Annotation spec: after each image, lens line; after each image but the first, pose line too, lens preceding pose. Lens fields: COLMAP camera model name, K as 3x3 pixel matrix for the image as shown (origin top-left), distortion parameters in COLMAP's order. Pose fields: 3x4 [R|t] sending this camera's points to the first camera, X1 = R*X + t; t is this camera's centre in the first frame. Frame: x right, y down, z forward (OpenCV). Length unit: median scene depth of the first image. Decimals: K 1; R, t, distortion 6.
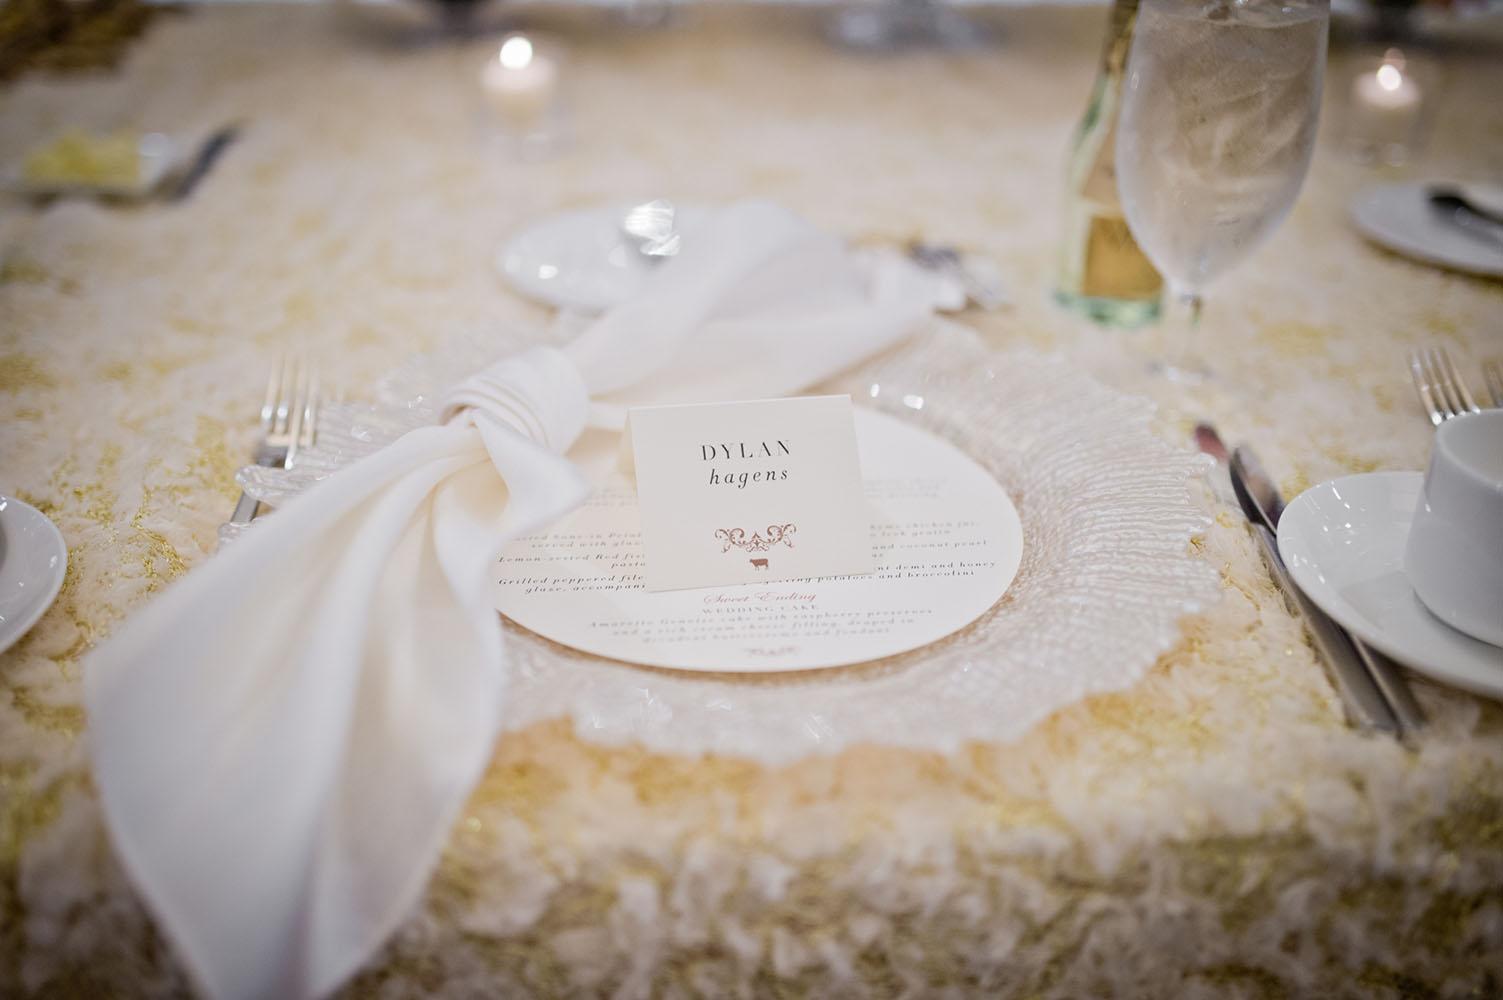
lens RADIAL K [[1519.1, 0, 750.1], [0, 1519.1, 499.5], [0, 0, 1]] dist [-0.011458, 0.000000]
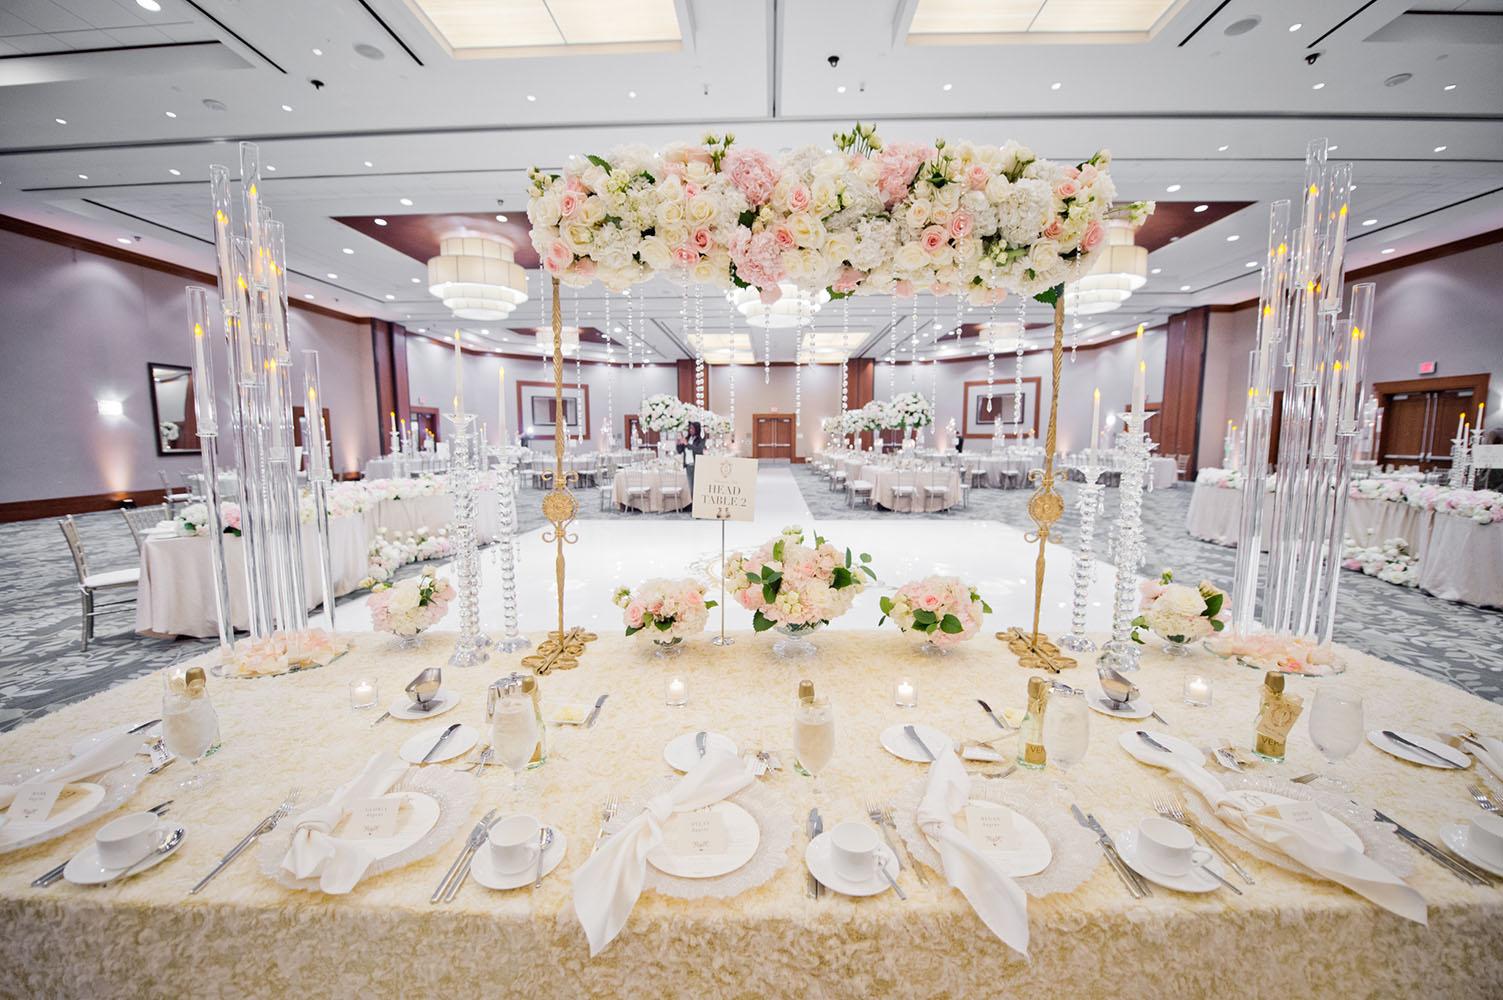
lens RADIAL K [[636.1, 0, 754.9], [0, 636.1, 492.9], [0, 0, 1]] dist [0.001193, 0.000054]
pose [[0.996563, -0.002185, -0.082806, 0.428500], [-0.026817, 0.937307, -0.347471, -0.401370], [0.078374, 0.348497, 0.934027, -1.609341]]
